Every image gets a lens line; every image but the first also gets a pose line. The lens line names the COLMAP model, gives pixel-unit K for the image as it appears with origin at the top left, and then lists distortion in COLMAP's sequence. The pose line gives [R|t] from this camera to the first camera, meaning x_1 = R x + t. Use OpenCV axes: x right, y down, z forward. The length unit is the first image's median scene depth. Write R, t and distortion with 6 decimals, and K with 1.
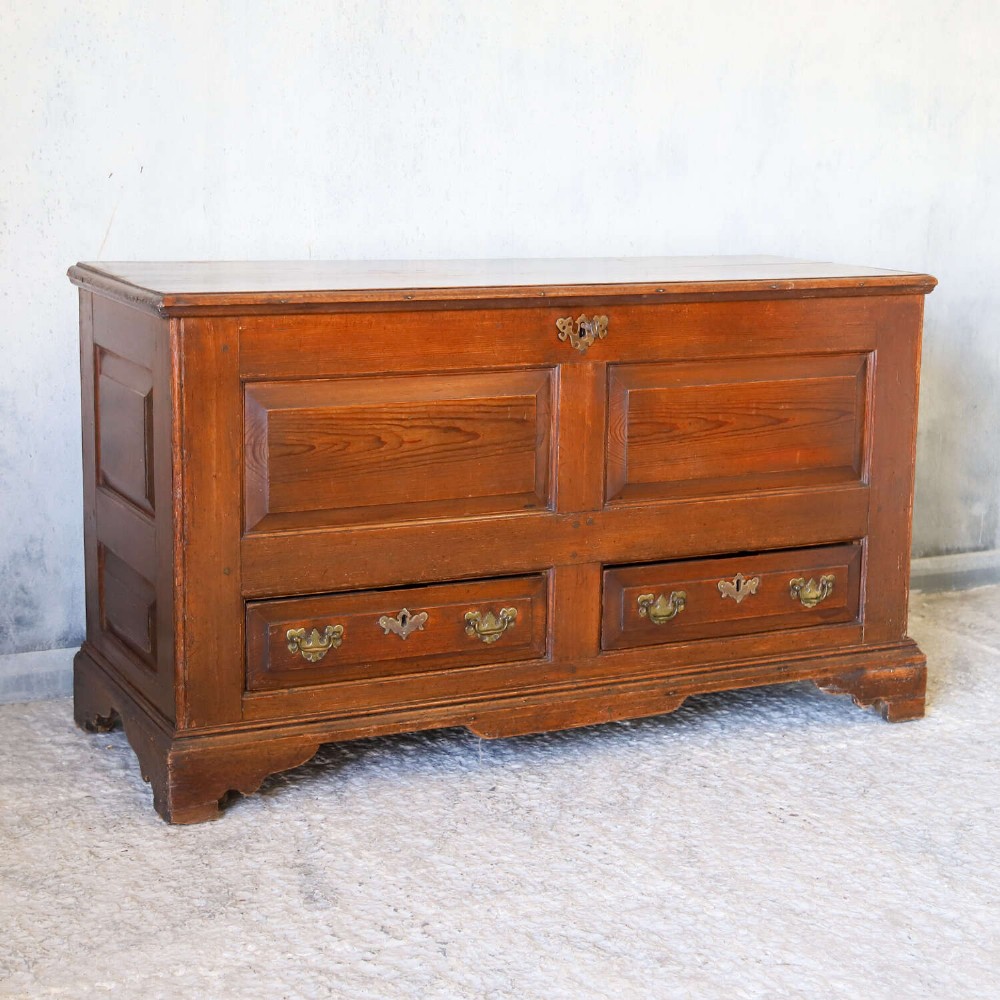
lens RADIAL K [[1983.3, 0, 501.8], [0, 1983.3, 498.3], [0, 0, 1]] dist [0.058185, 0.072199]
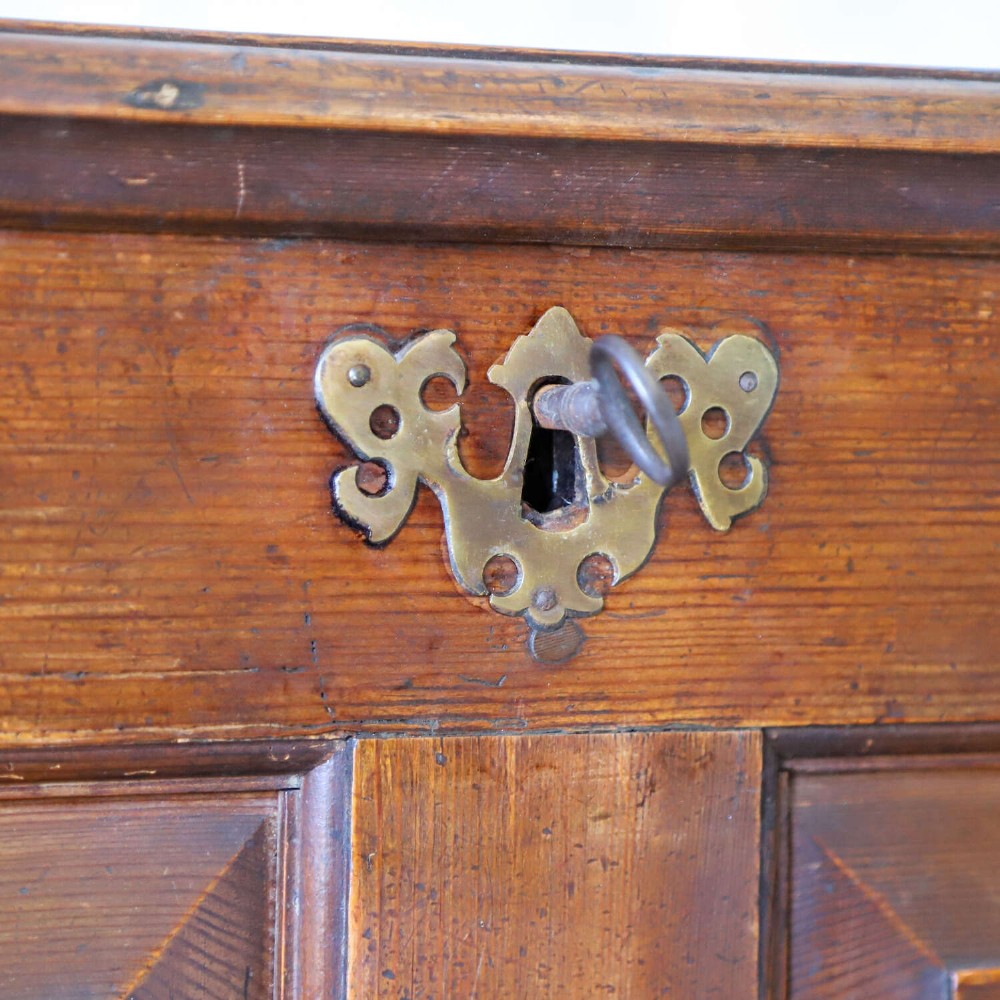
lens RADIAL K [[3441.6, 0, 577.7], [0, 3441.6, 618.3], [0, 0, 1]] dist [0.156881, 1.459262]
pose [[0.999504, 0.002985, -0.031338, 0.047304], [-0.006736, 0.992717, -0.120278, -0.049548], [0.030751, 0.120430, 0.992245, 0.782065]]
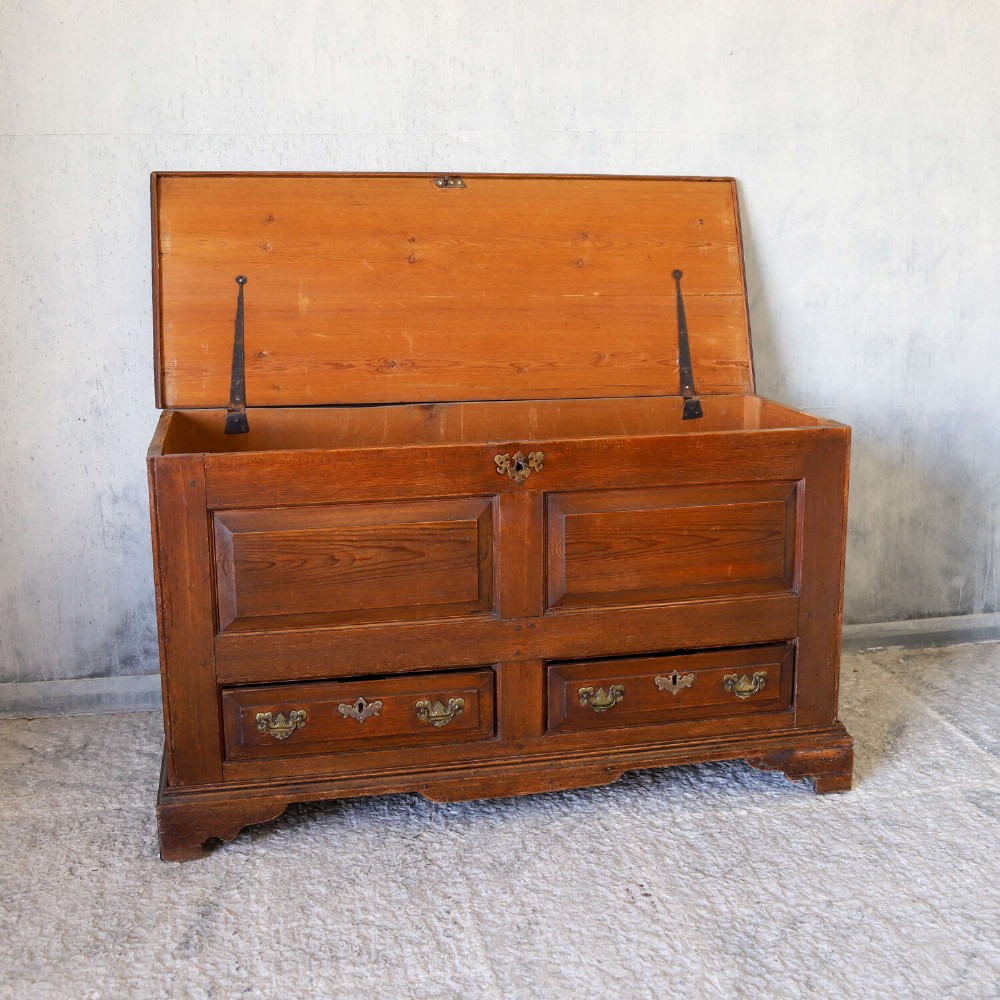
lens RADIAL K [[1140.6, 0, 475.7], [0, 1140.6, 456.8], [0, 0, 1]] dist [-0.063969, 0.029977]
pose [[0.963616, 0.020862, -0.266473, 0.189330], [-0.024304, 0.999658, -0.009627, -0.080342], [0.266181, 0.015753, 0.963794, 0.340863]]
